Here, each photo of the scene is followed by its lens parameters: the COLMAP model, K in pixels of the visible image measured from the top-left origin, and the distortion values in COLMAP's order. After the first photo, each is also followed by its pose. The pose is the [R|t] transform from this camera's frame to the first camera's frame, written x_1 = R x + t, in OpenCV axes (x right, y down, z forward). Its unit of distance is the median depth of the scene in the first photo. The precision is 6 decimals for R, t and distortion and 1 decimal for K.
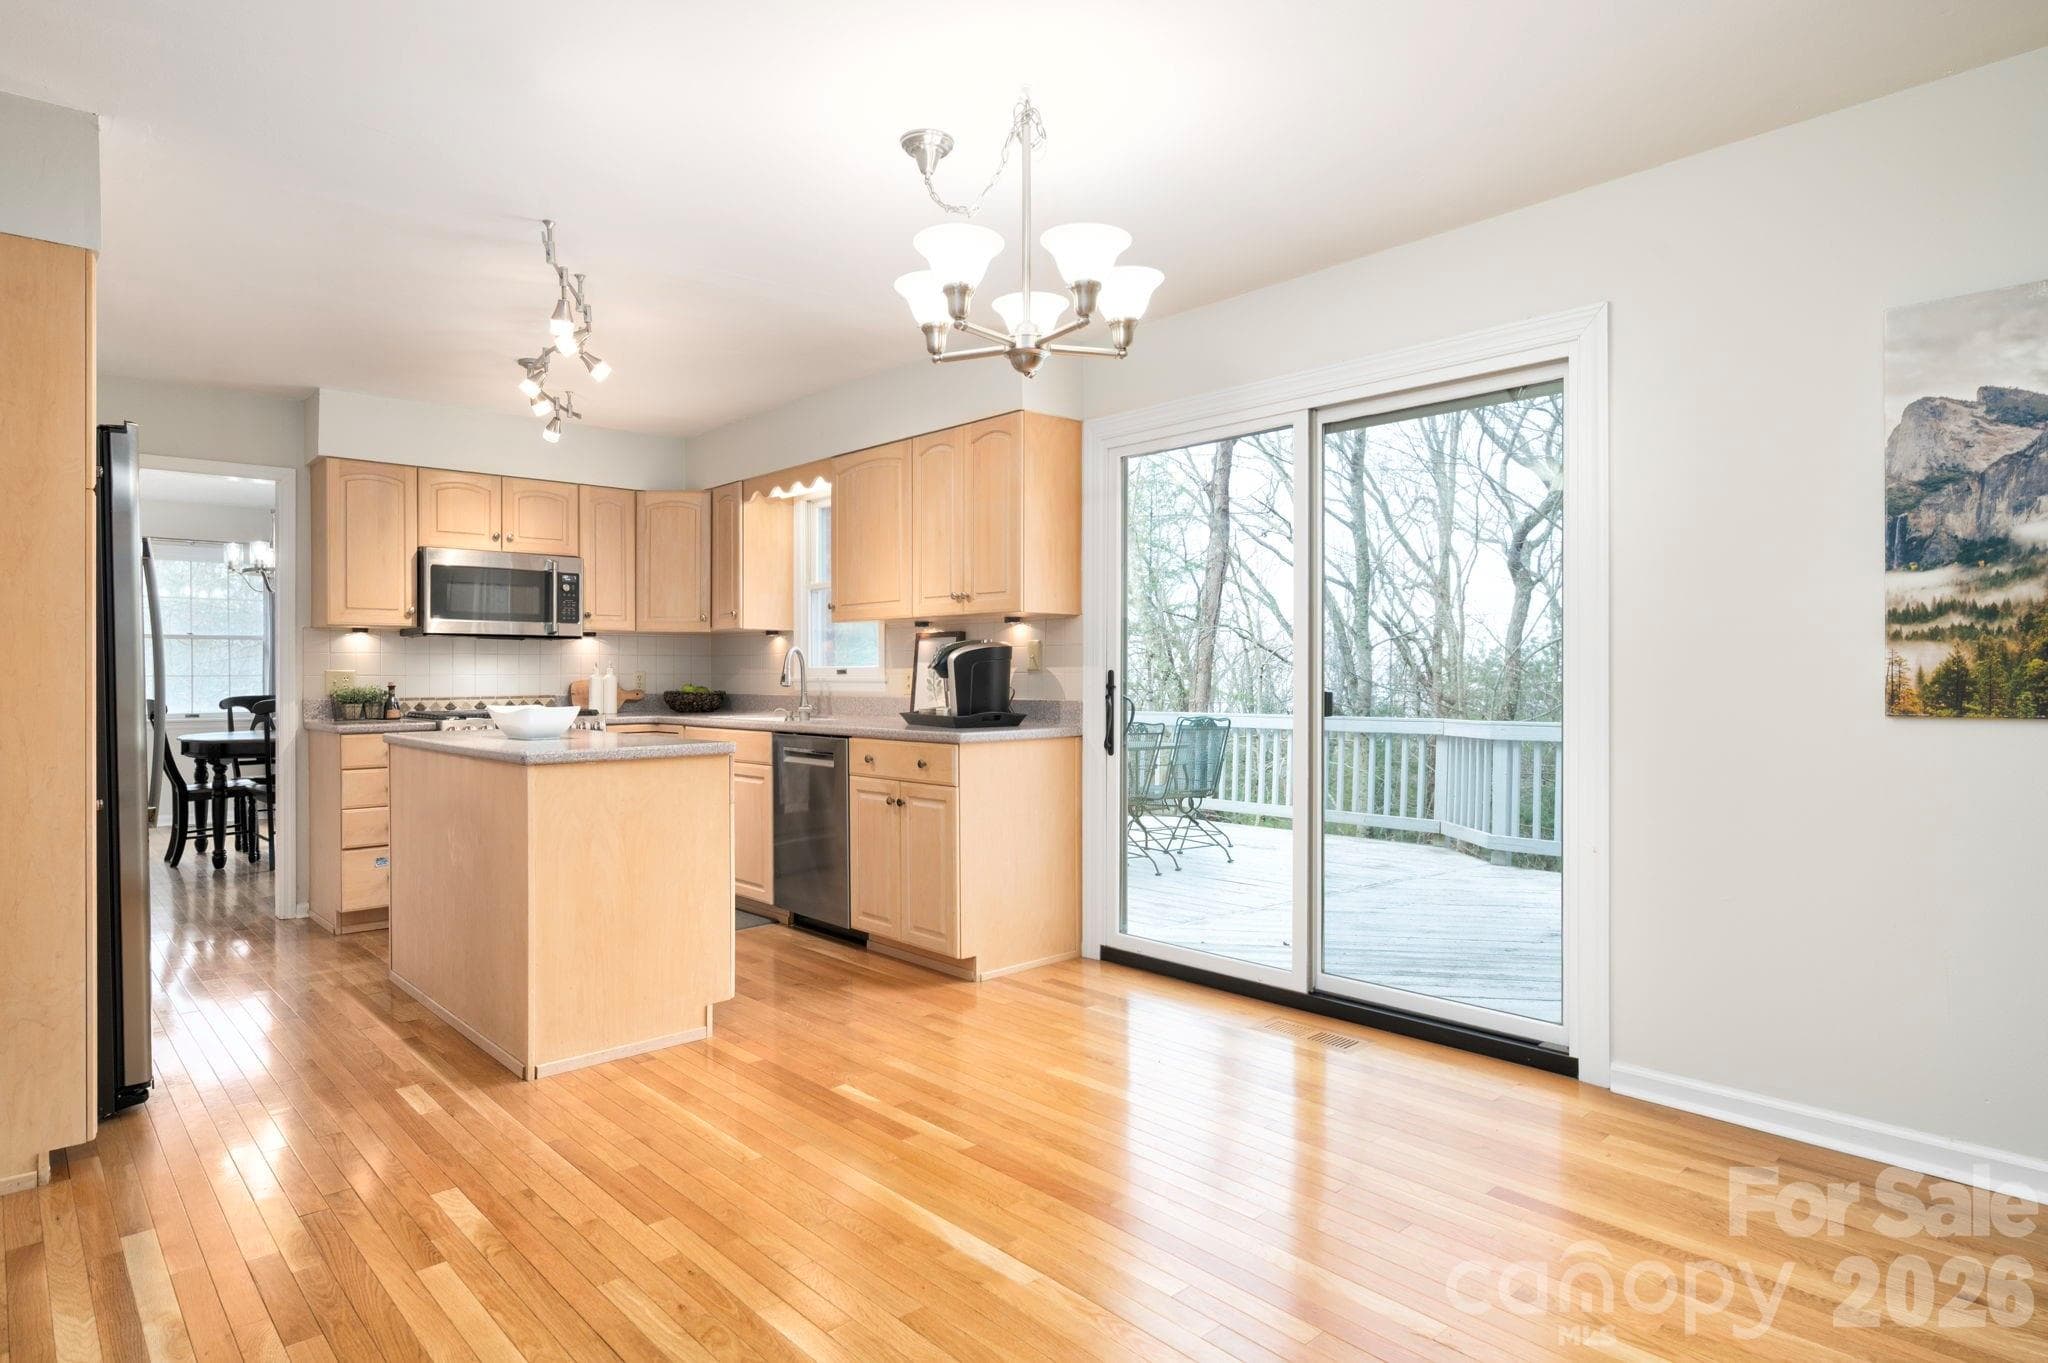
lens RADIAL K [[1122.1, 0, 1015.1], [0, 1122.1, 656.3], [0, 0, 1]] dist [0.001574, 0.000766]
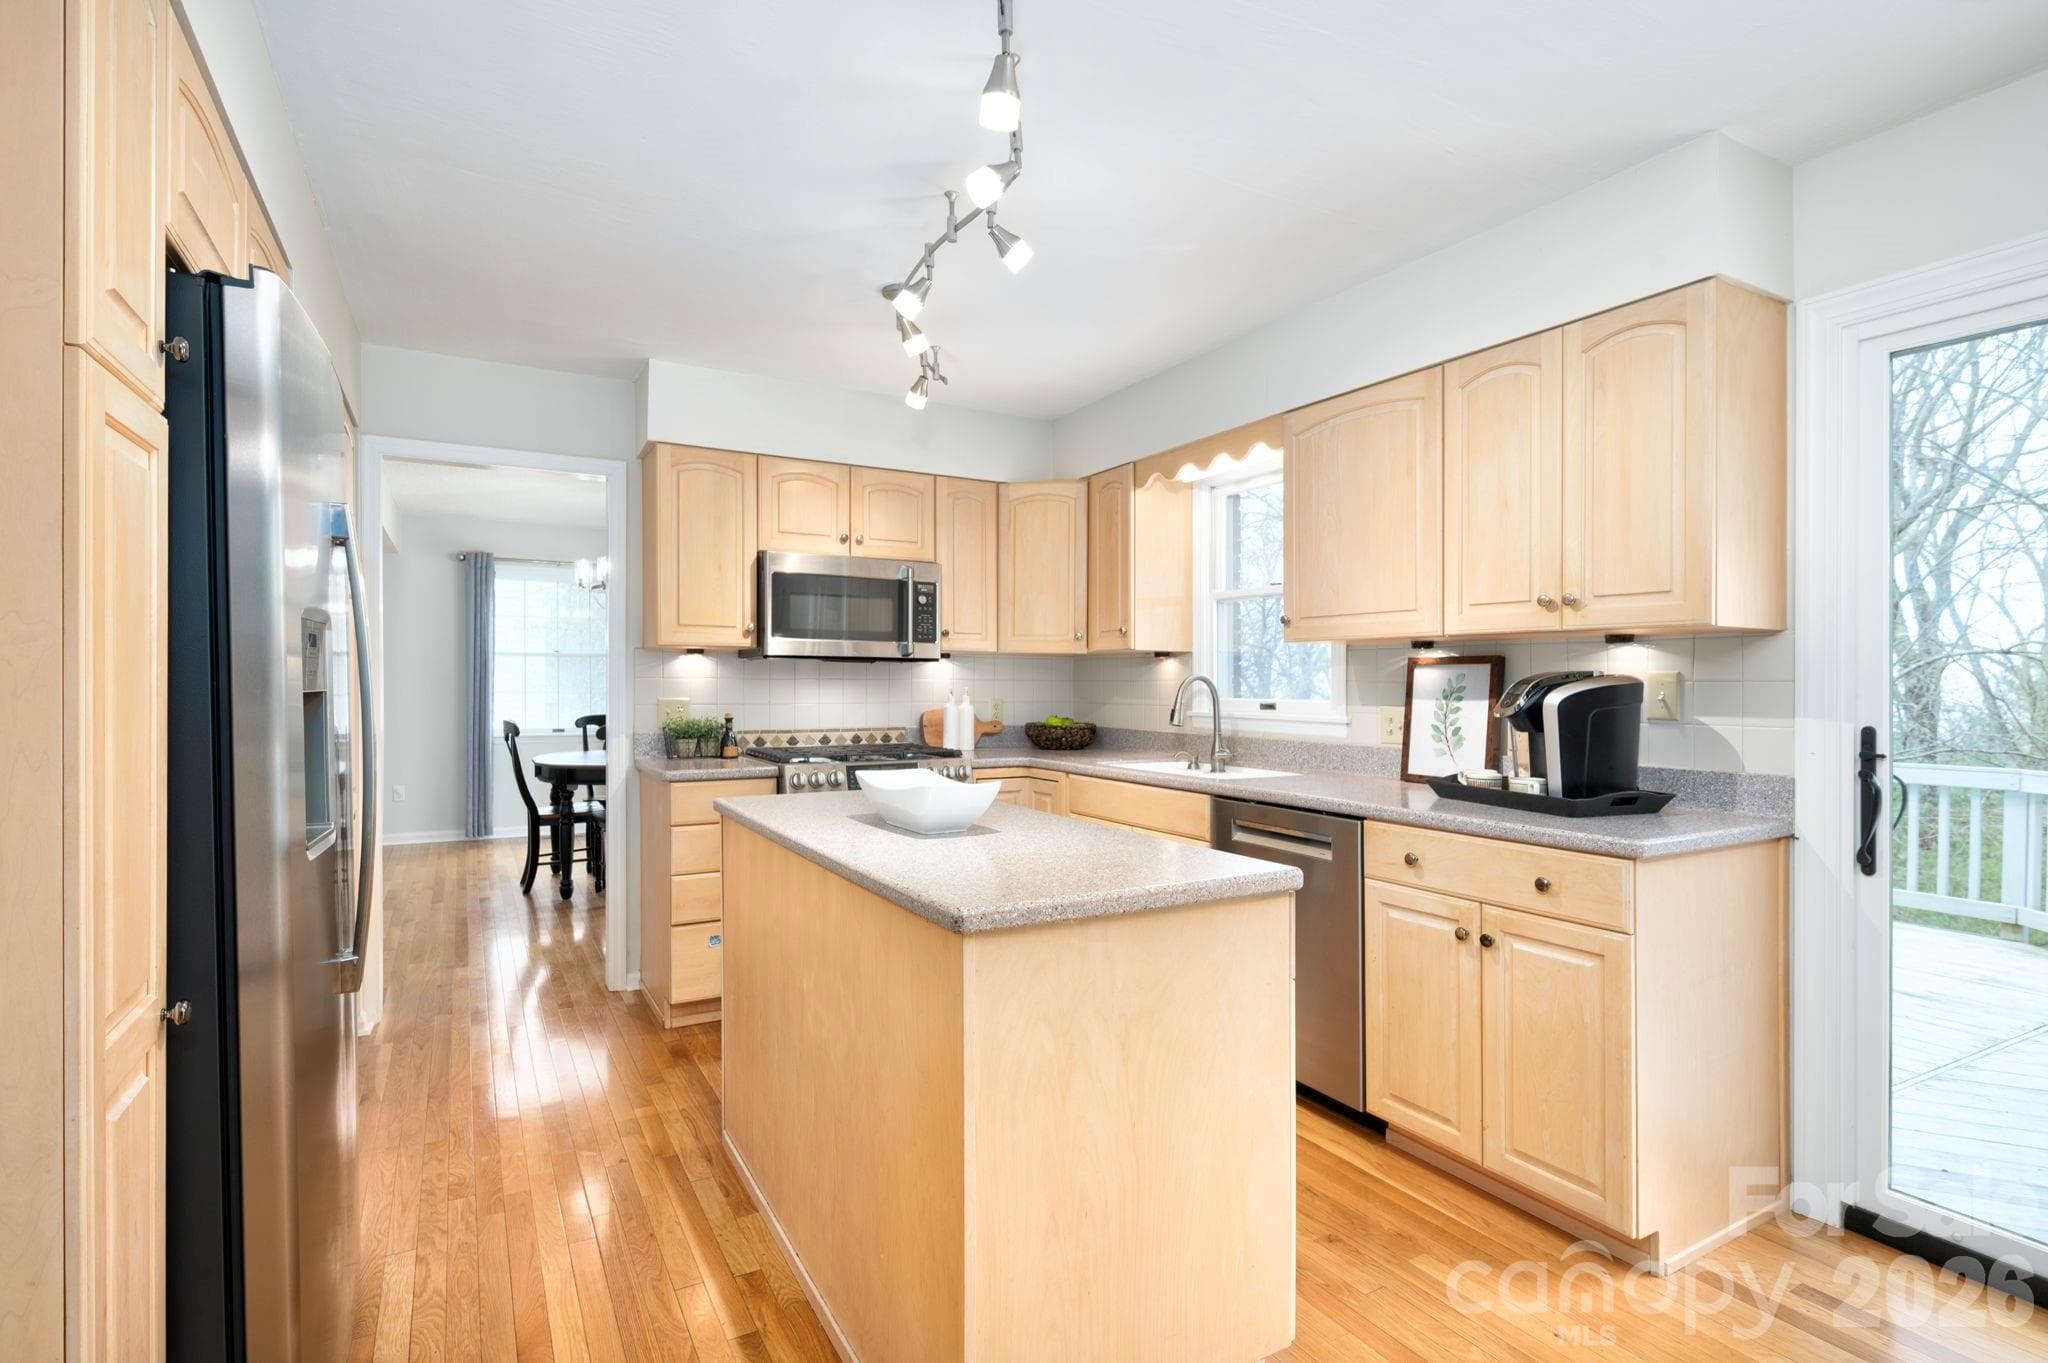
lens RADIAL K [[965.9, 0, 1024.0], [0, 965.9, 681.5], [0, 0, 1]] dist [0.000257, 0.000231]
pose [[0.976391, 0.008005, -0.215861, -0.184109], [-0.004796, 0.999870, 0.015383, -0.013095], [0.215956, -0.013984, 0.976303, 0.342728]]
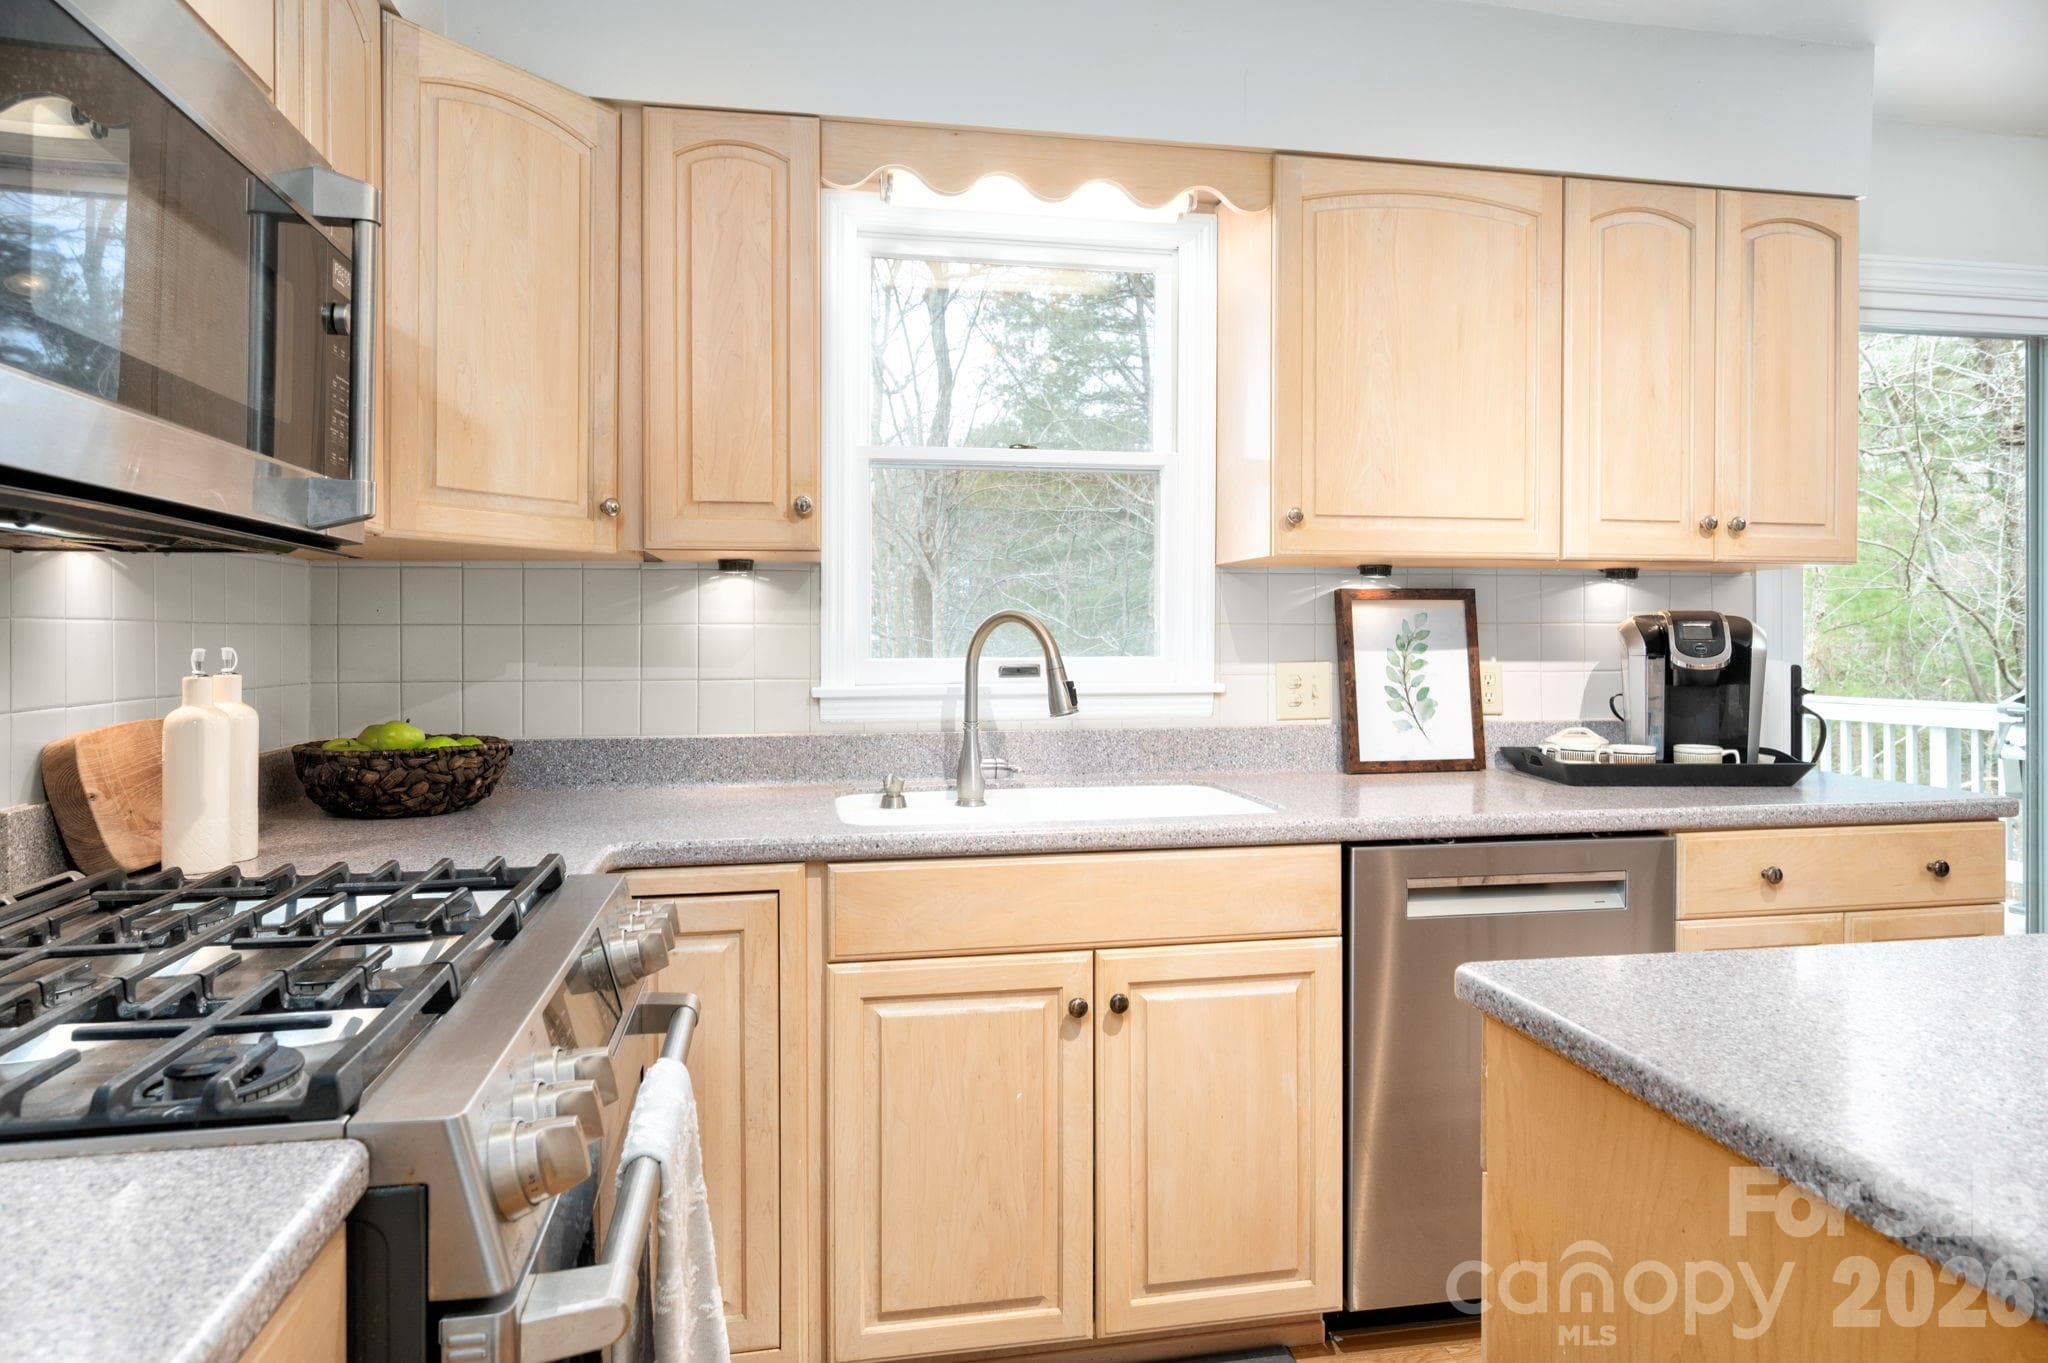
lens RADIAL K [[1162.8, 0, 1018.3], [0, 1162.8, 633.5], [0, 0, 1]] dist [0.000414, 0.000198]
pose [[0.530037, 0.005182, 0.847959, -0.548584], [-0.013058, 0.999913, 0.002051, -0.000863], [-0.847874, -0.012160, 0.530058, 0.819981]]
